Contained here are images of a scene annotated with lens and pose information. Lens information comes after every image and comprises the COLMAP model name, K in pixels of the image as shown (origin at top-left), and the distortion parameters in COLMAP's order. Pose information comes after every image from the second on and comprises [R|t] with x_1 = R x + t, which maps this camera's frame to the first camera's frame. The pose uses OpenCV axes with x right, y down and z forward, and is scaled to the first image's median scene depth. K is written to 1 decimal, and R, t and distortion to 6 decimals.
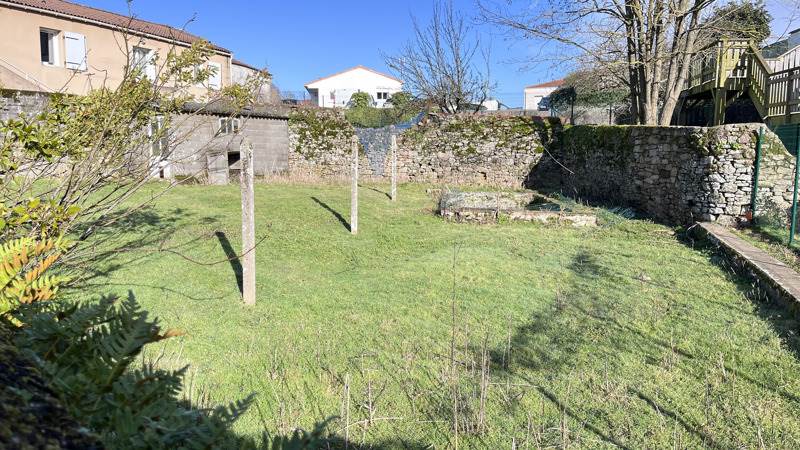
lens RADIAL K [[618.1, 0, 400.9], [0, 618.1, 227.0], [0, 0, 1]] dist [0.051296, -0.036514]
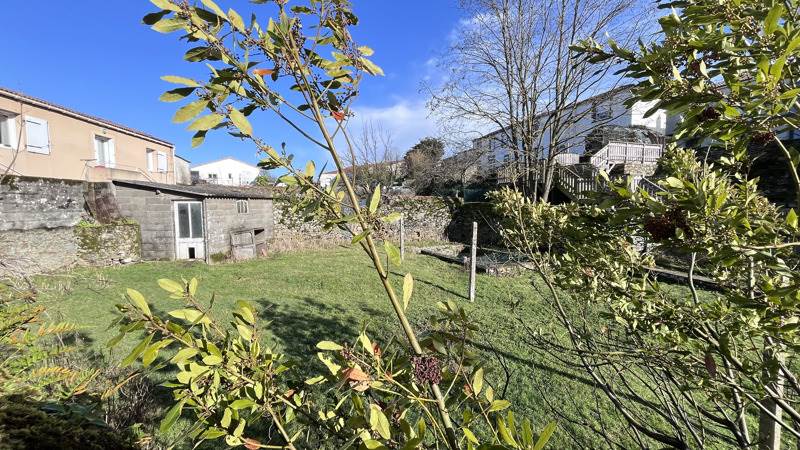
lens RADIAL K [[328.9, 0, 404.8], [0, 328.9, 224.2], [0, 0, 1]] dist [0.001426, 0.000300]
pose [[0.869446, -0.048046, 0.491687, -0.303543], [0.080496, 0.995737, -0.045040, -0.072475], [-0.487426, 0.078739, 0.869607, 0.285240]]
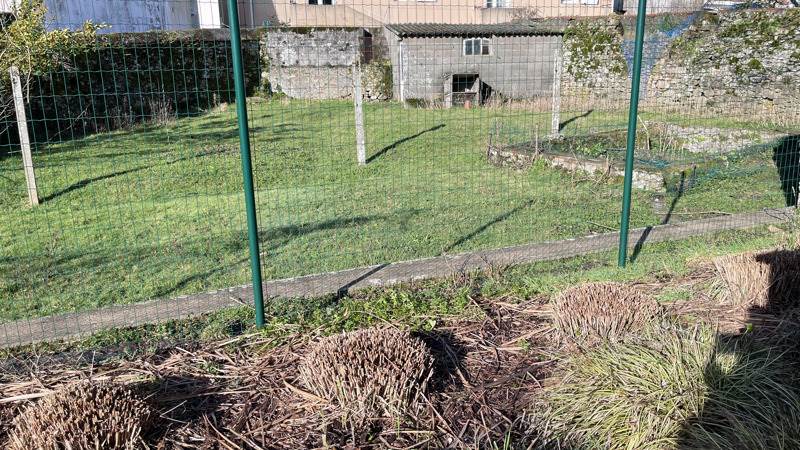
lens RADIAL K [[618.1, 0, 401.1], [0, 618.1, 222.9], [0, 0, 1]] dist [0.051296, -0.036514]
pose [[0.642201, 0.163817, -0.748827, 0.400098], [-0.074698, 0.985622, 0.151557, -0.029247], [0.762888, -0.041394, 0.645204, 0.264845]]
